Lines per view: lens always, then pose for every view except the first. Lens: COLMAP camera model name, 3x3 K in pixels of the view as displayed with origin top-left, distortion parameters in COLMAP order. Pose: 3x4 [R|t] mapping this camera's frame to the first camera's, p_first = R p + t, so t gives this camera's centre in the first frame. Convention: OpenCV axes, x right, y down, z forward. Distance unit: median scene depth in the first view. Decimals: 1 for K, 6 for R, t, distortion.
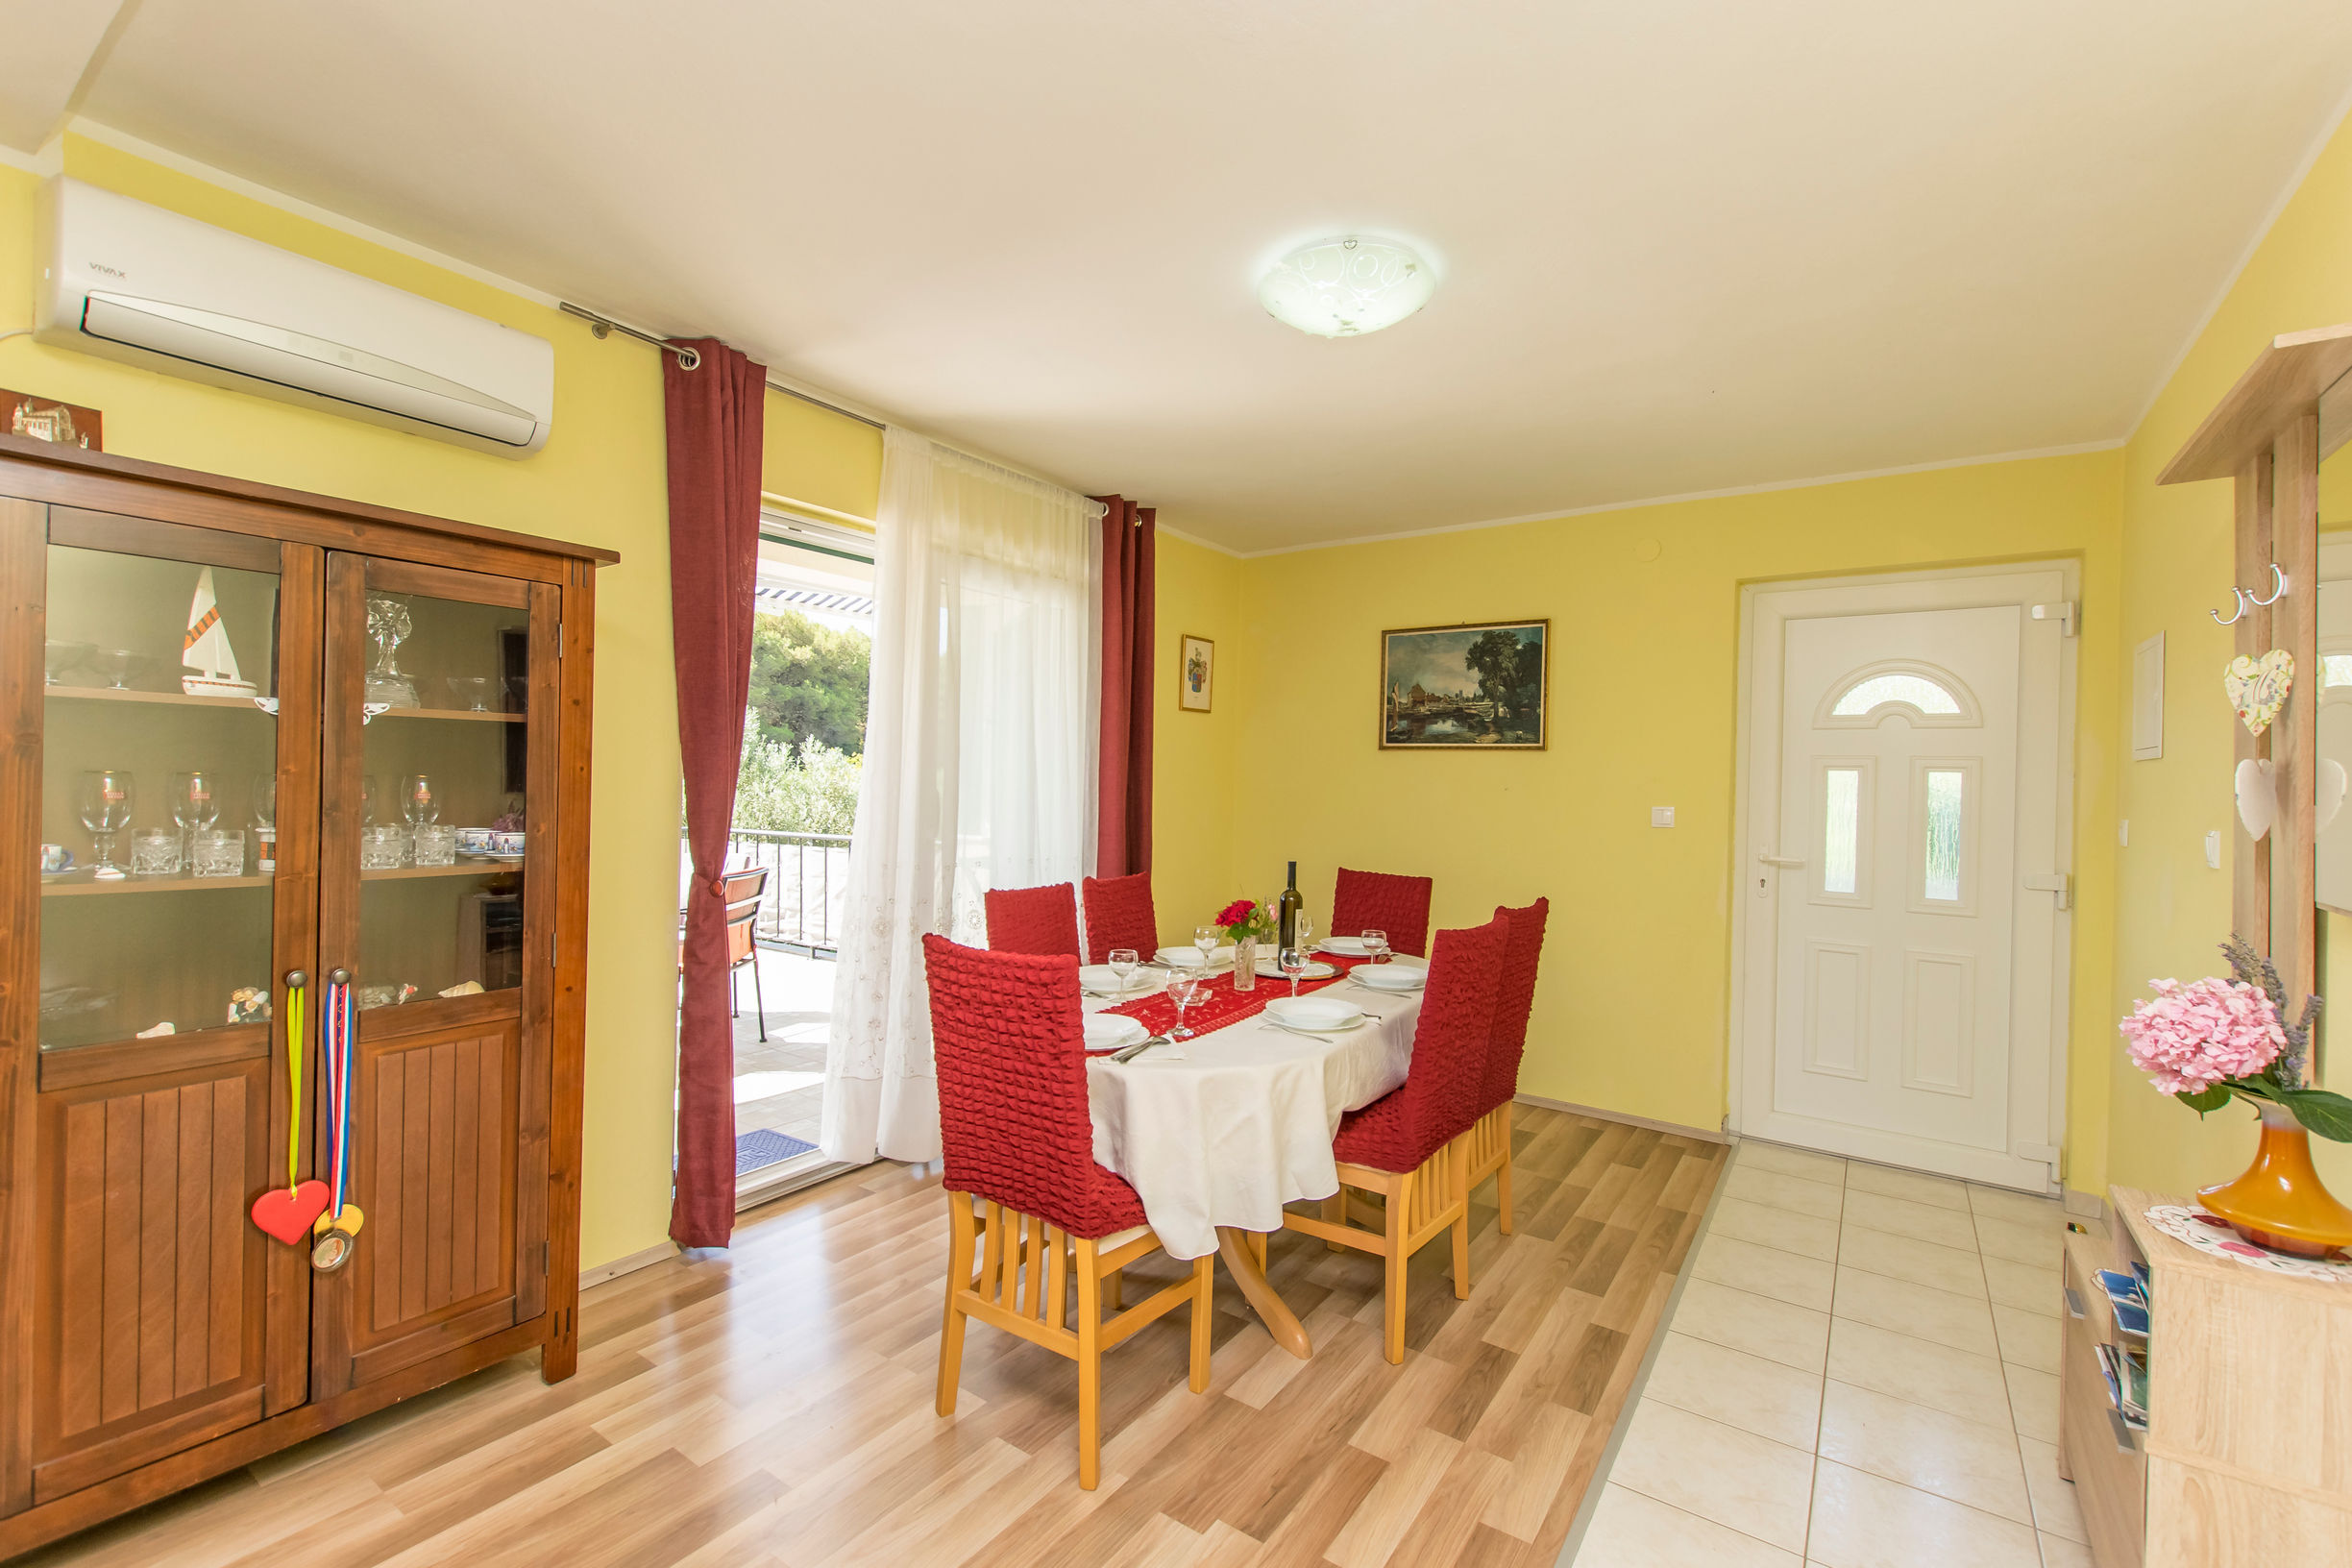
lens RADIAL K [[1011.9, 0, 1179.3], [0, 1011.9, 781.9], [0, 0, 1]] dist [0.011538, -0.003843]
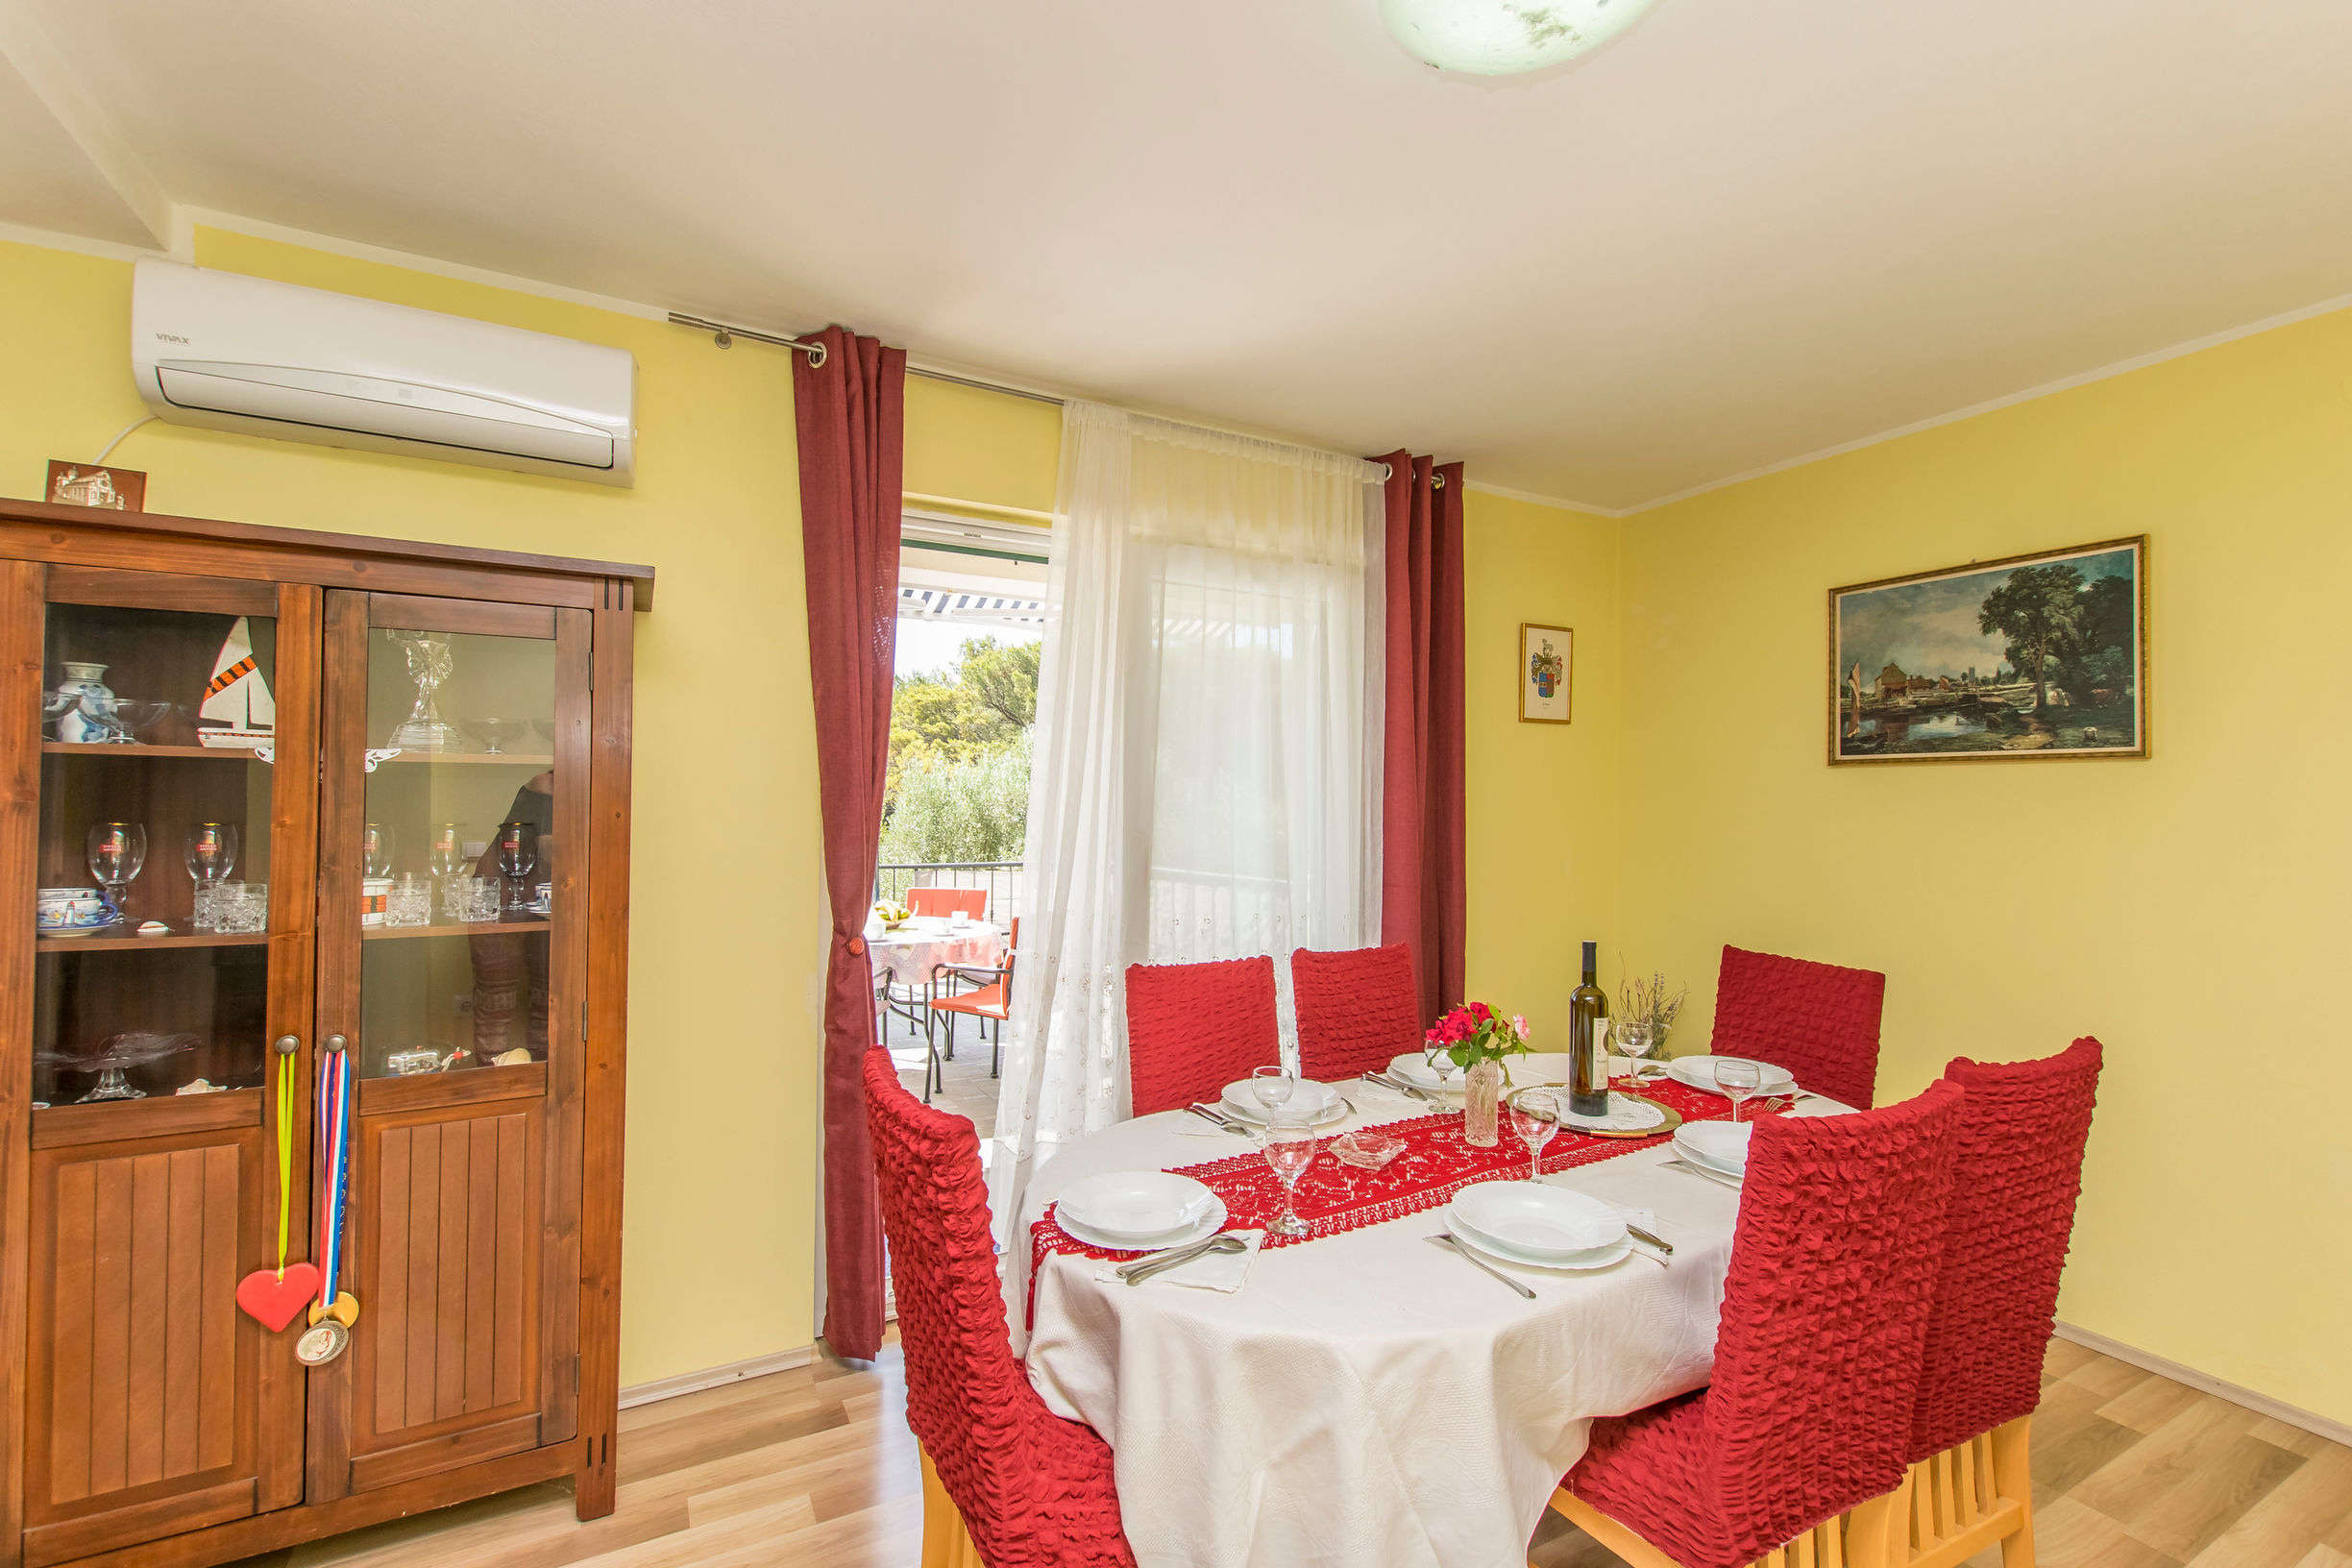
lens RADIAL K [[1011.9, 0, 1175.9], [0, 1011.9, 784.1], [0, 0, 1]] dist [0.011538, -0.003843]
pose [[0.893153, -0.023126, -0.449159, 0.215846], [0.010776, 0.999491, -0.030033, -0.007009], [0.449625, 0.021984, 0.892947, 0.385729]]
